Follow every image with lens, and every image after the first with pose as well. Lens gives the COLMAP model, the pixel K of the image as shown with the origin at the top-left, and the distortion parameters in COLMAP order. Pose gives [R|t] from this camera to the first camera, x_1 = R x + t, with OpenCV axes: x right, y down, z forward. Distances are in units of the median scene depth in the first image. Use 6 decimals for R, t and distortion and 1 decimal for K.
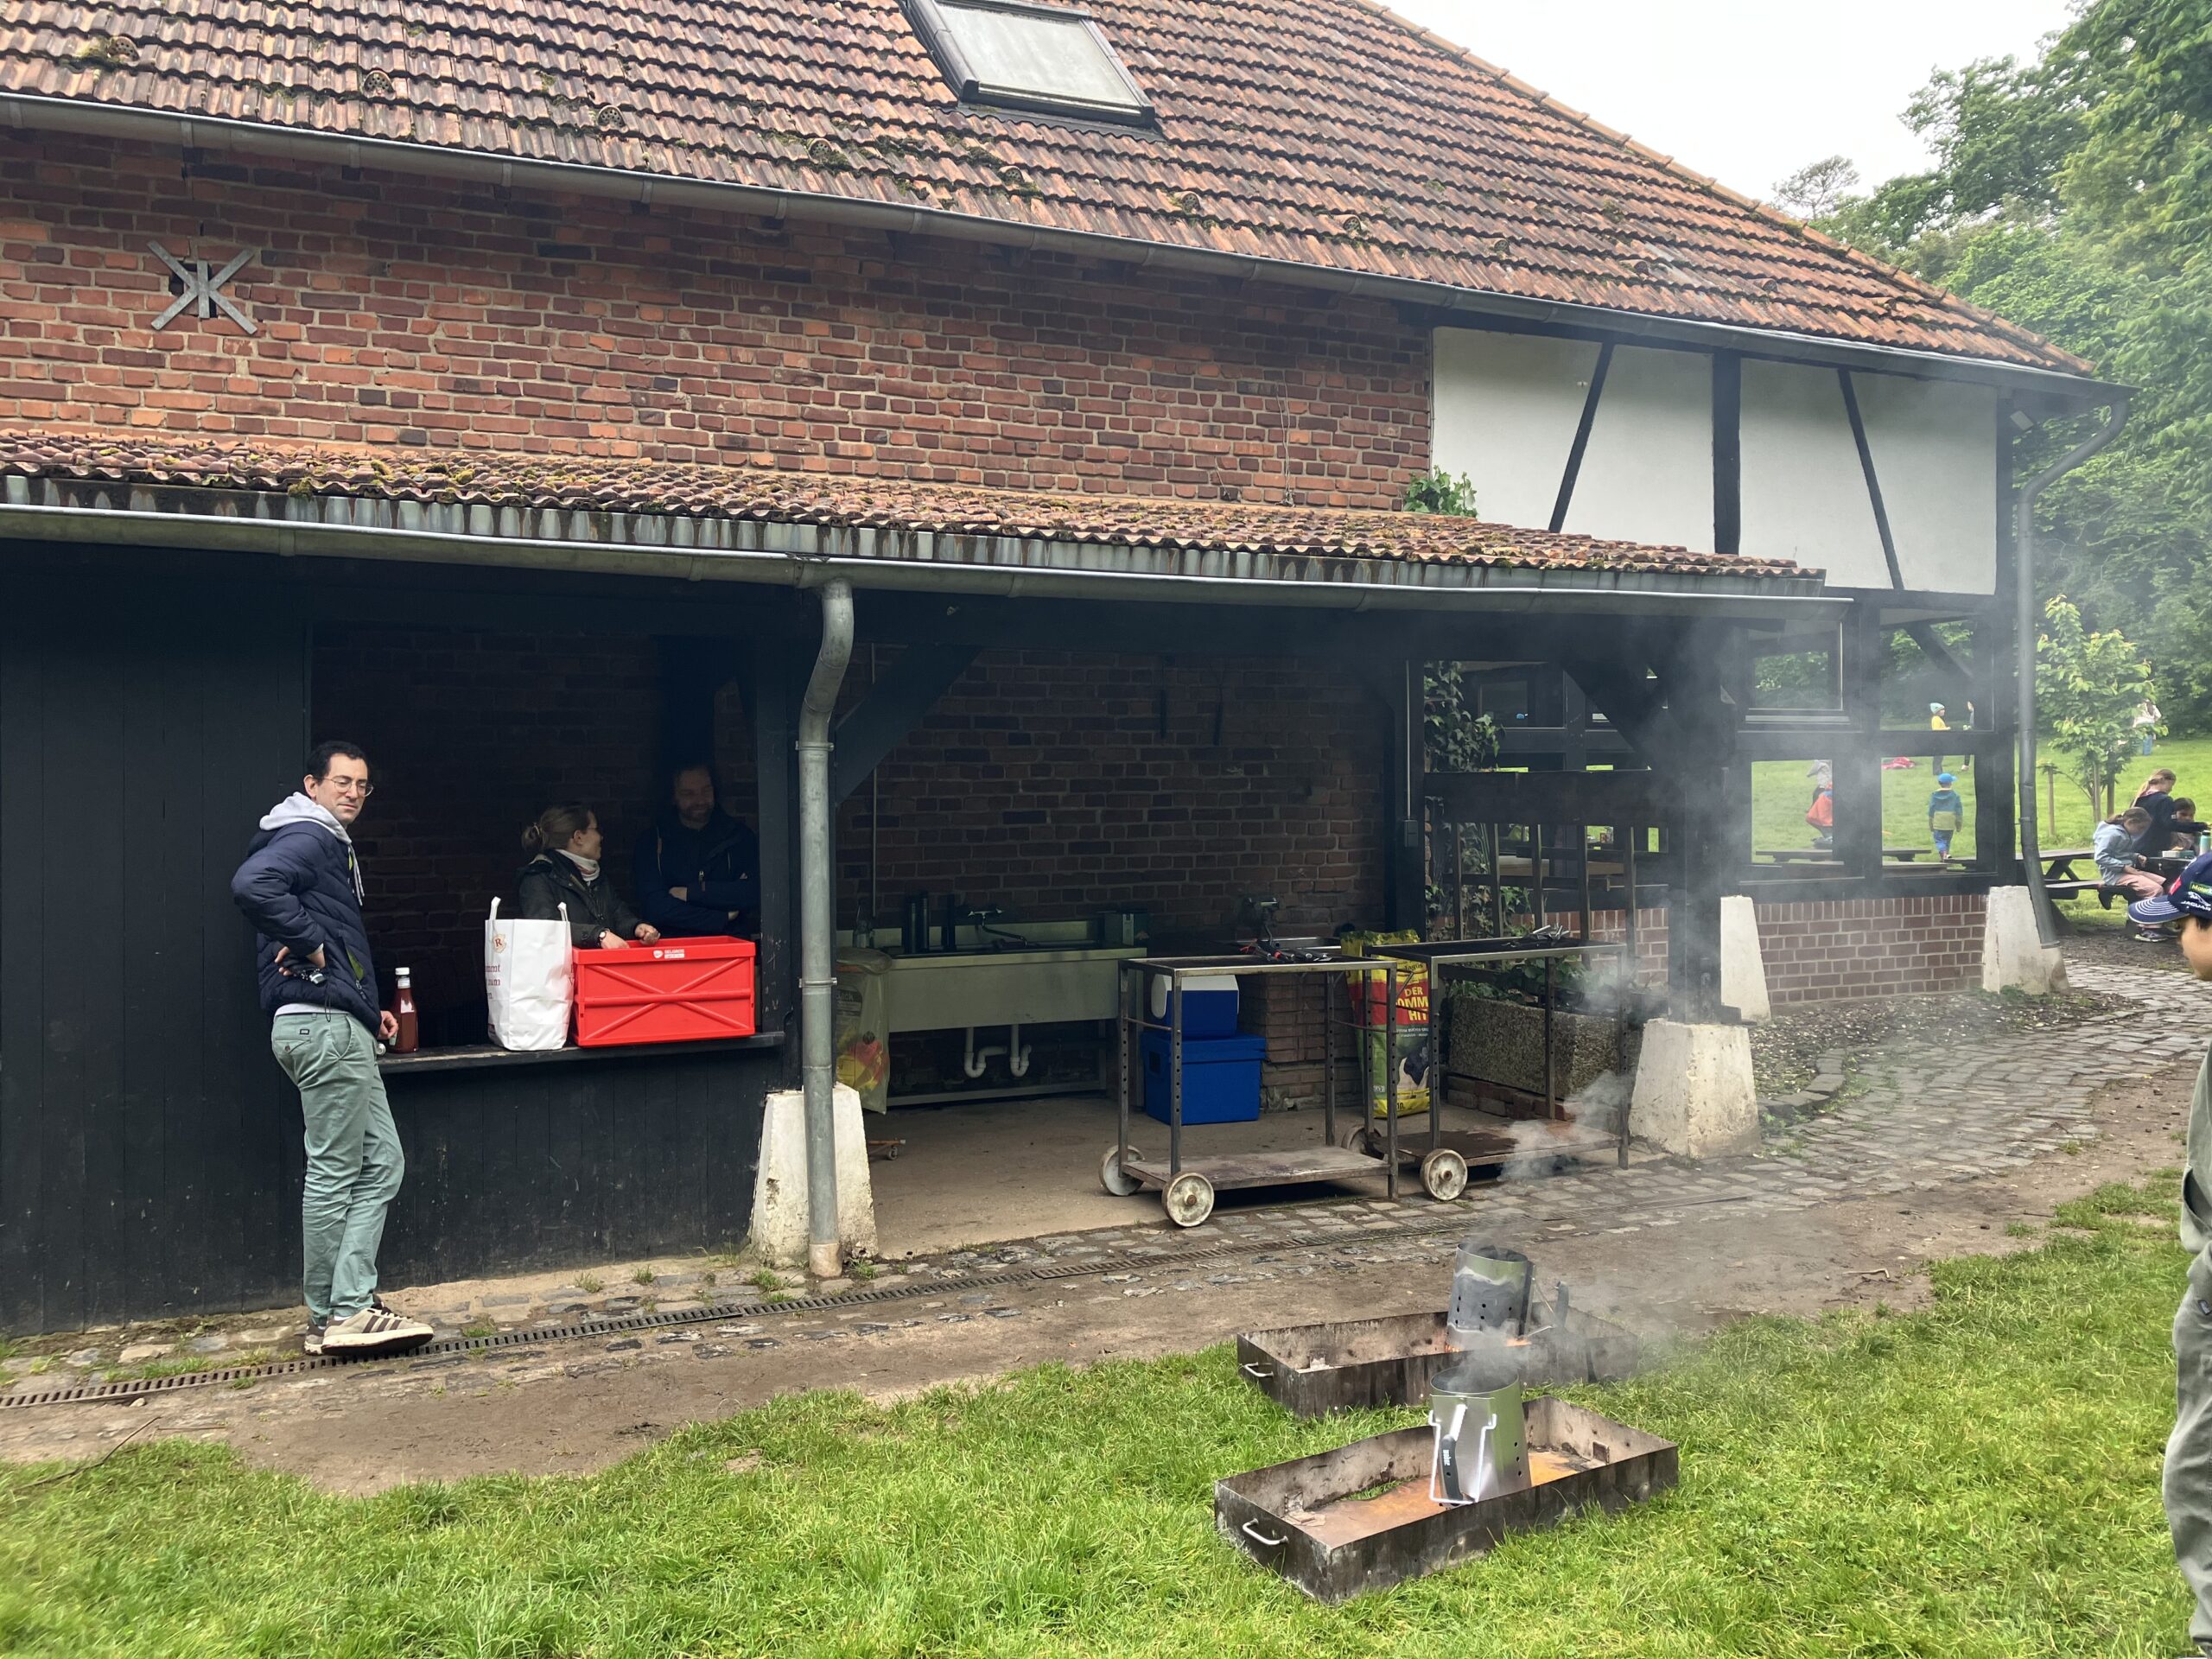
lens RADIAL K [[1817.2, 0, 1106.0], [0, 1817.2, 829.5], [0, 0, 1]] dist [0.071445, -0.092524]
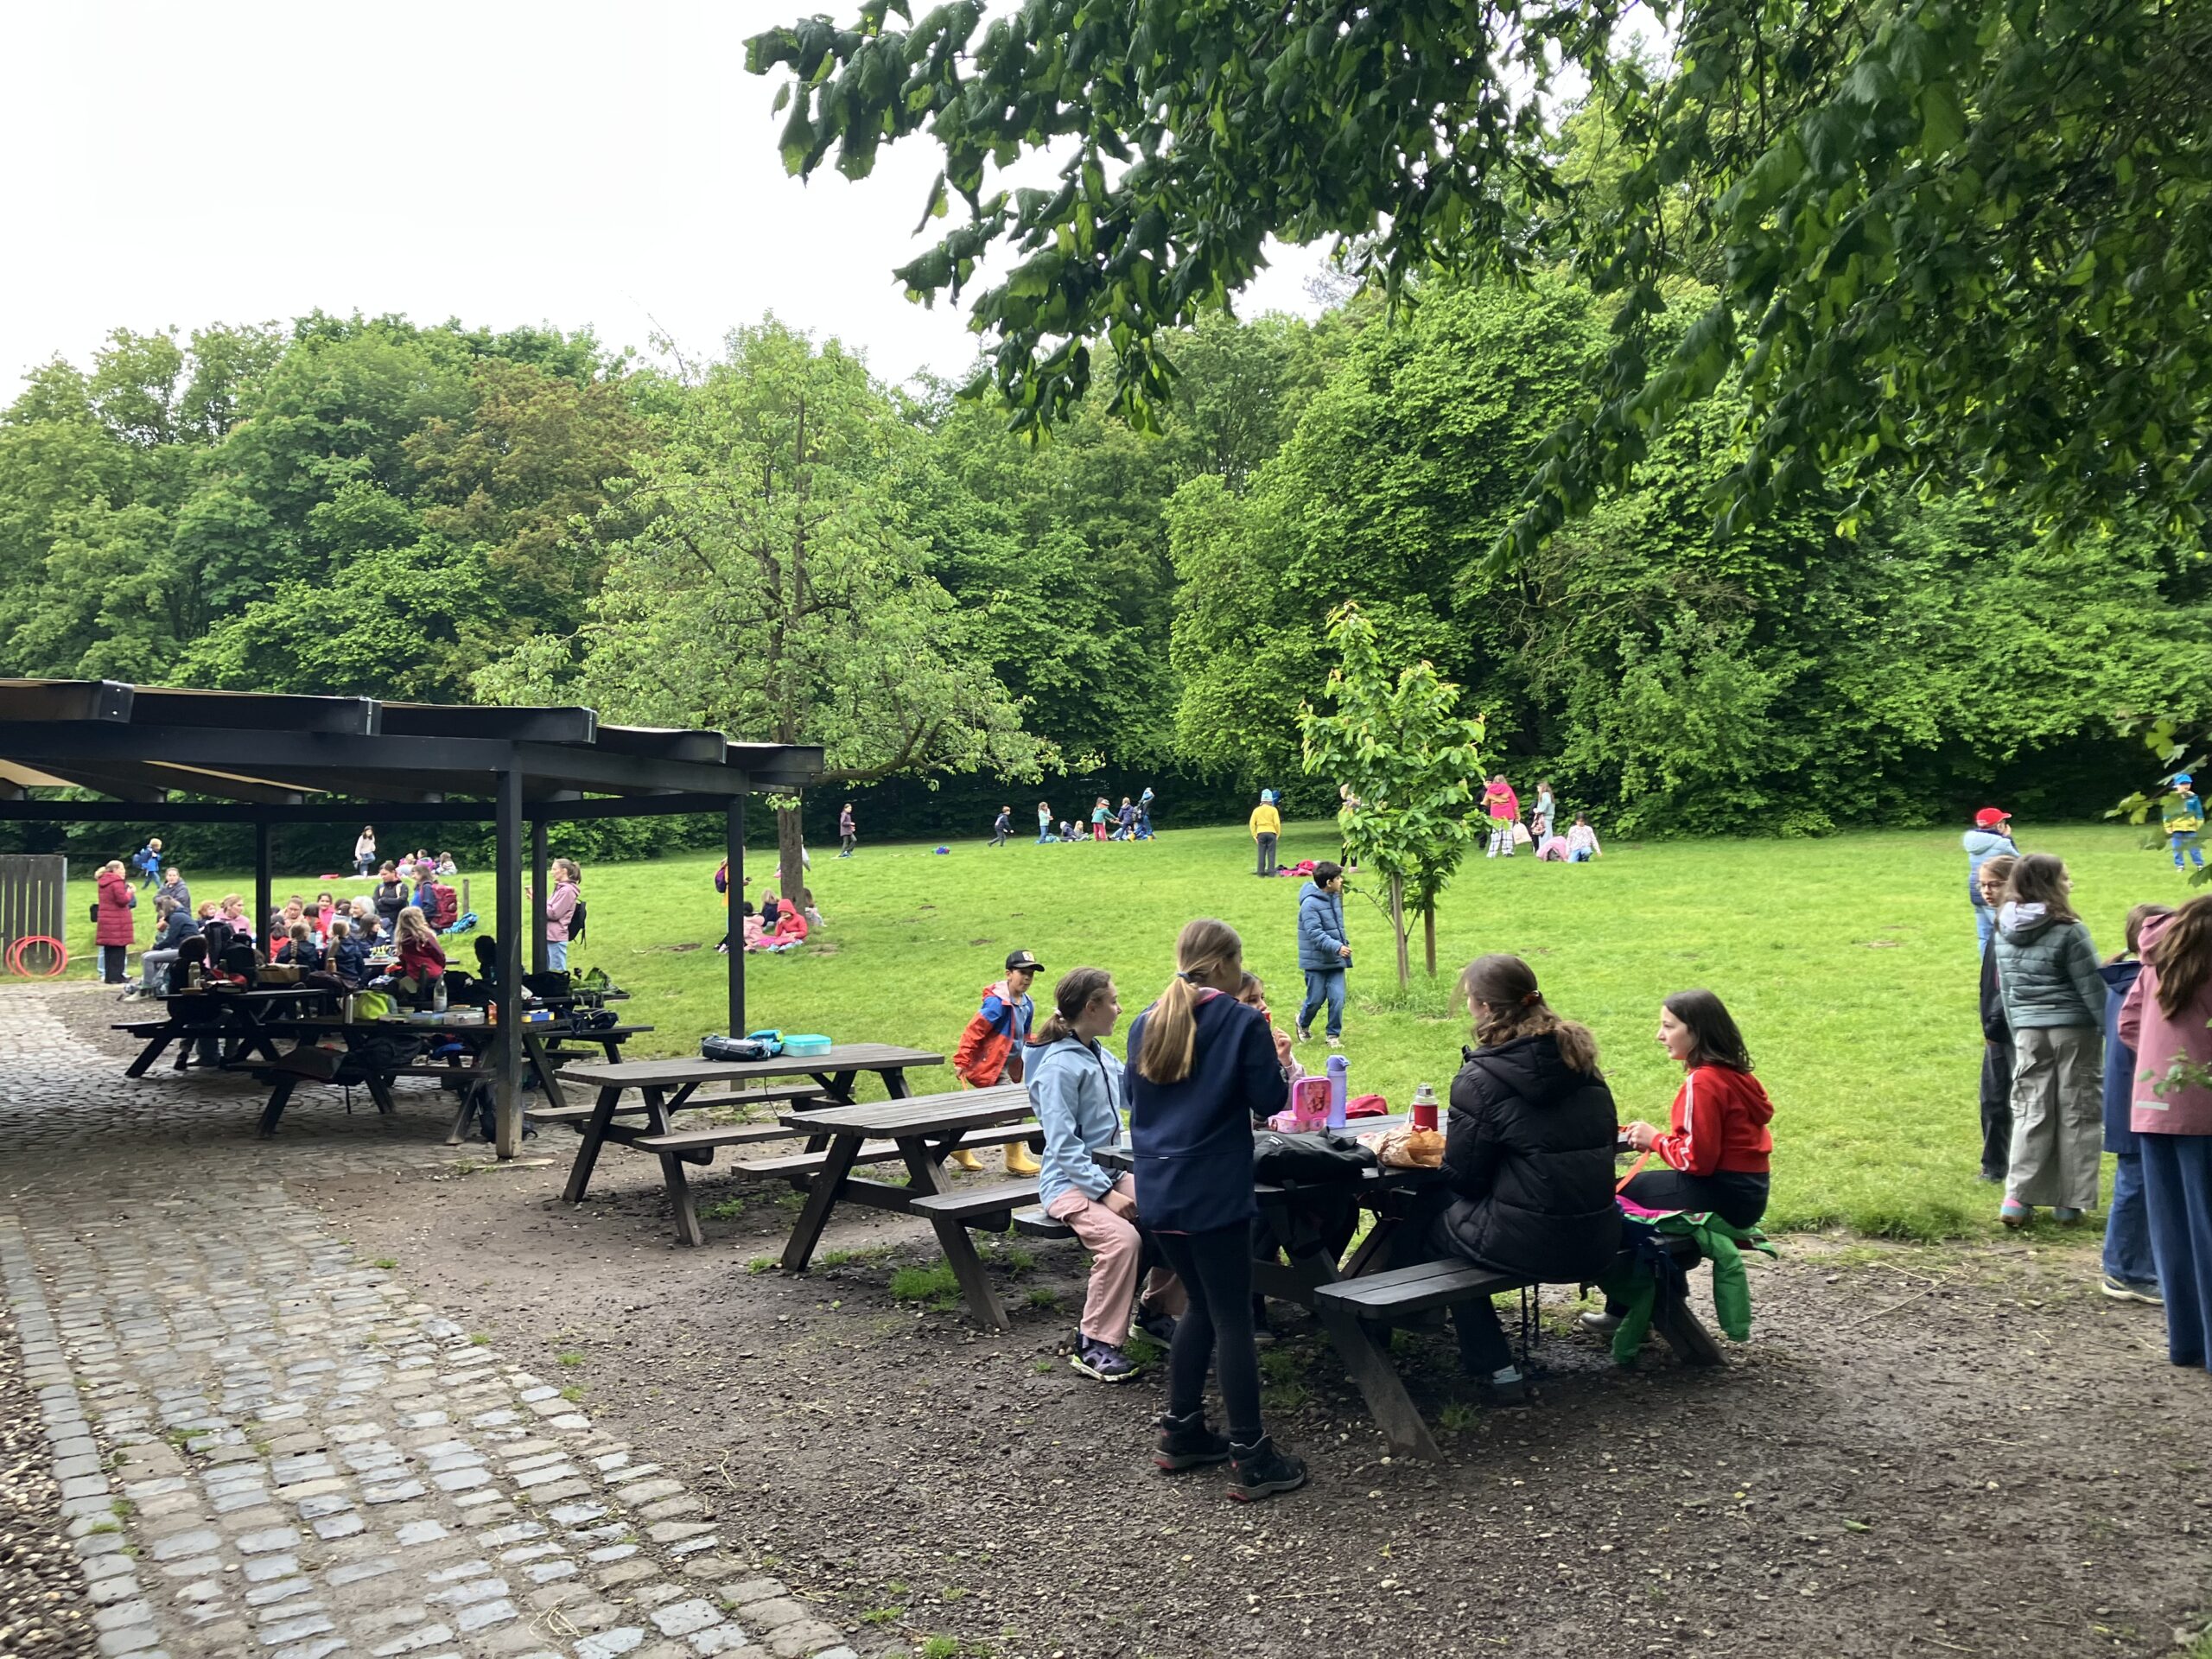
lens RADIAL K [[1817.2, 0, 1106.0], [0, 1817.2, 829.5], [0, 0, 1]] dist [0.071445, -0.092524]
pose [[0.982998, 0.007666, 0.183455, 0.323576], [0.002264, 0.998546, -0.053860, -0.018640], [-0.183602, 0.053360, 0.981551, 0.410232]]
